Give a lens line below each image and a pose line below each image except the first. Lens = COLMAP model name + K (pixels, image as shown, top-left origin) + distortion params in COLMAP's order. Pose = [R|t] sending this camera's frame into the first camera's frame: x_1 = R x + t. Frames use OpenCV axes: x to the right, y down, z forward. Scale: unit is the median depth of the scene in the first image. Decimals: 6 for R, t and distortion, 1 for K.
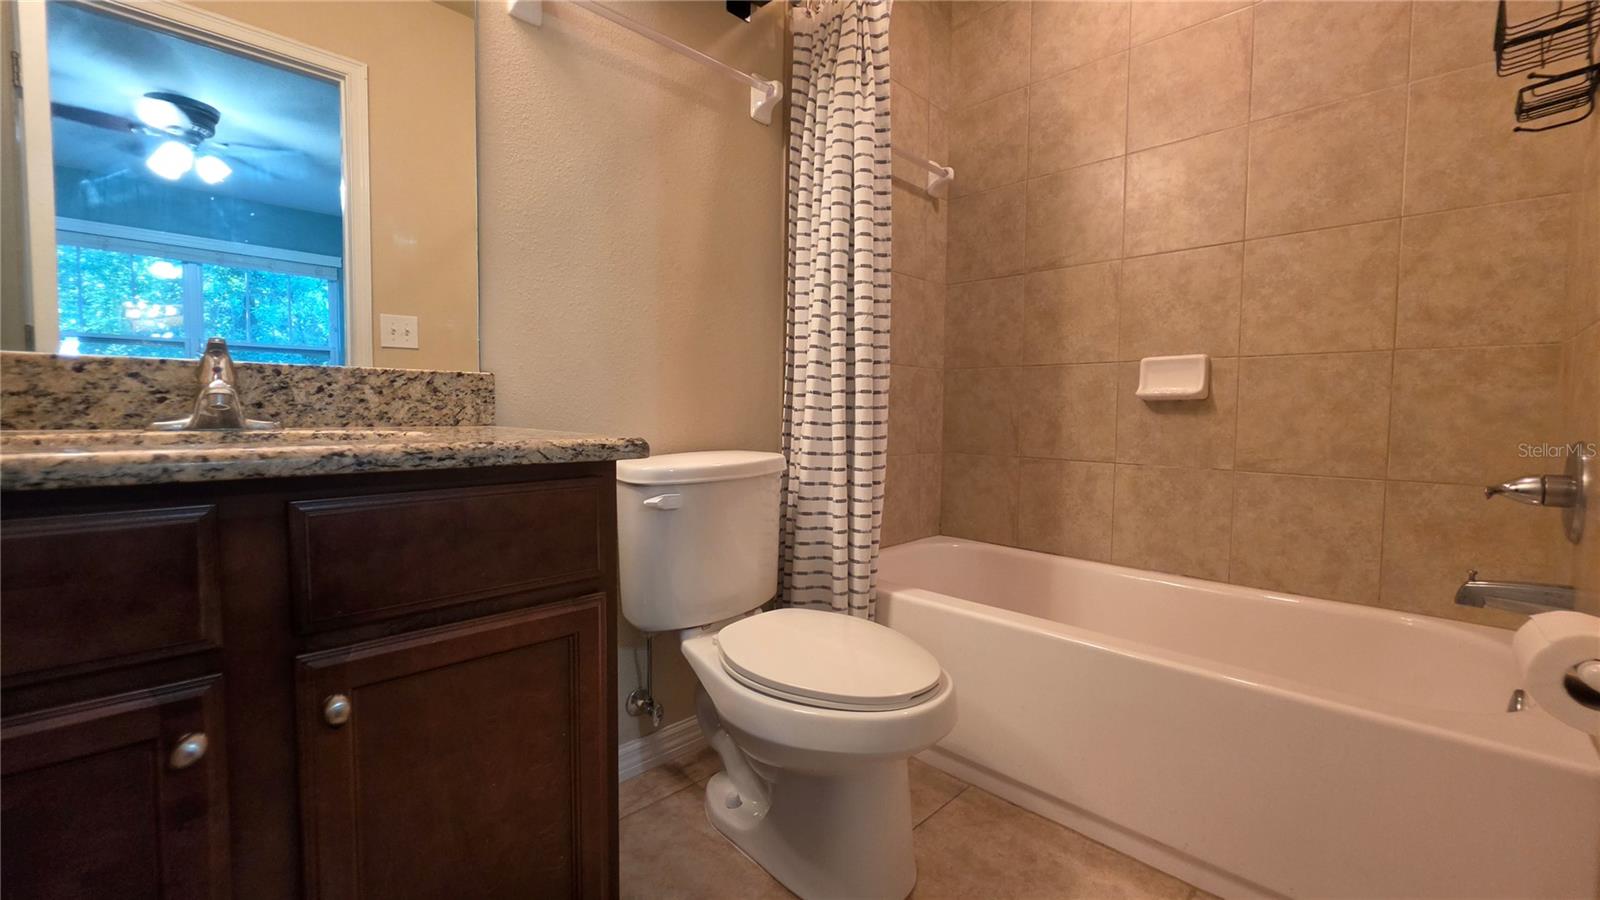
lens RADIAL K [[643.4, 0, 789.9], [0, 643.4, 451.6], [0, 0, 1]] dist [-0.003236, -0.000715]
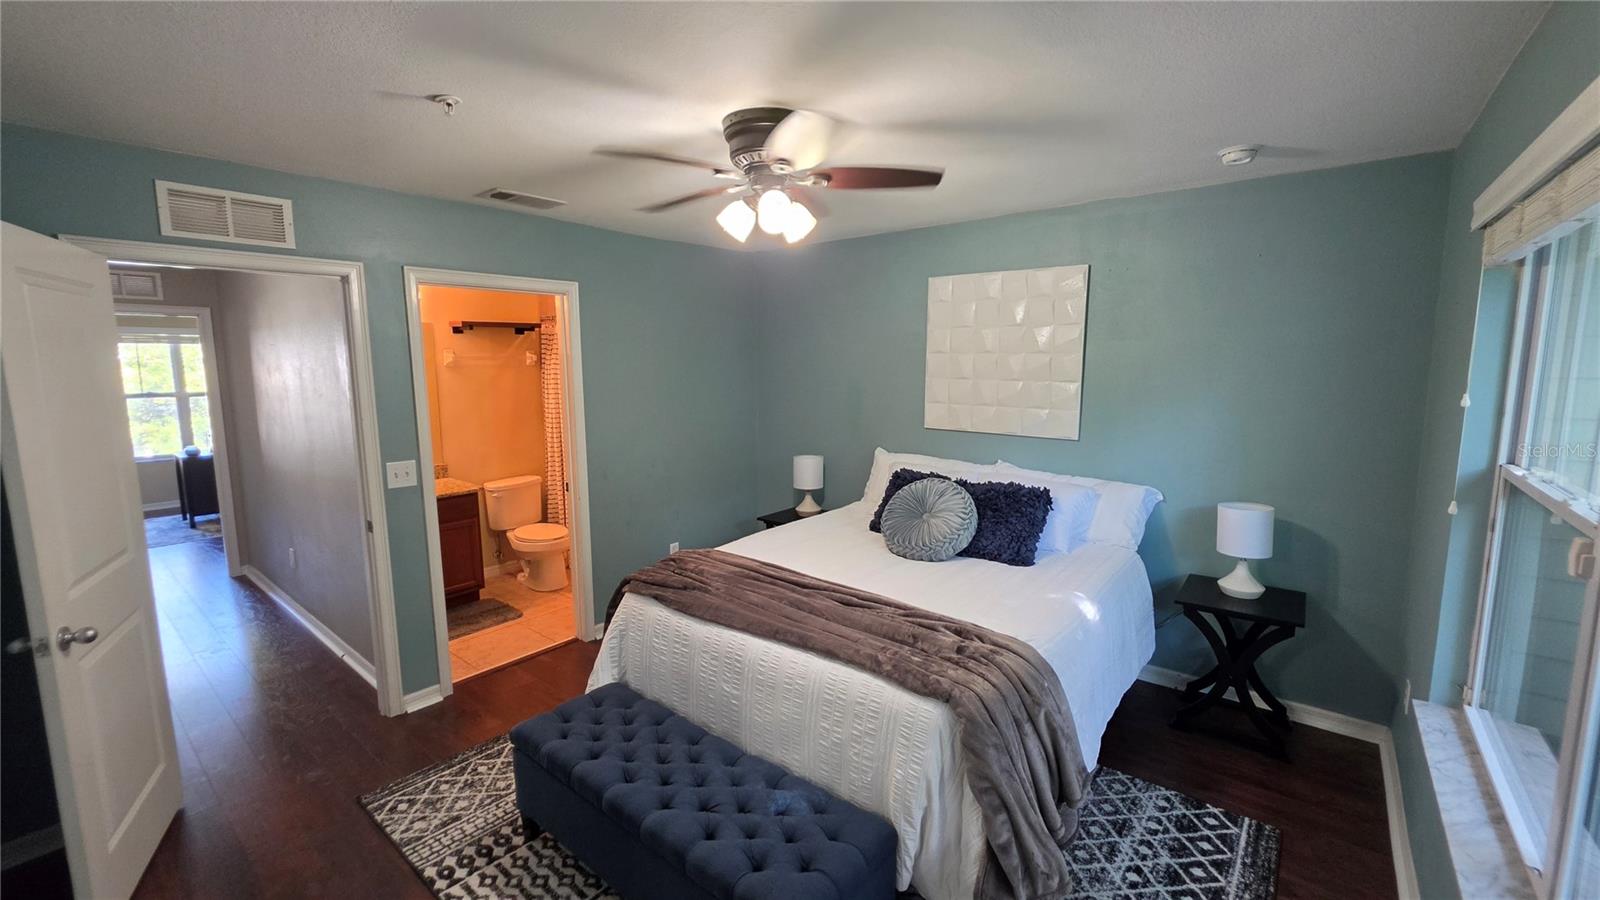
lens RADIAL K [[643.4, 0, 797.0], [0, 643.4, 437.3], [0, 0, 1]] dist [-0.003236, -0.000715]
pose [[0.991140, -0.034655, 0.128221, 0.862519], [0.024966, 0.996764, 0.076411, -0.410975], [-0.130454, -0.072533, 0.988798, -2.354815]]
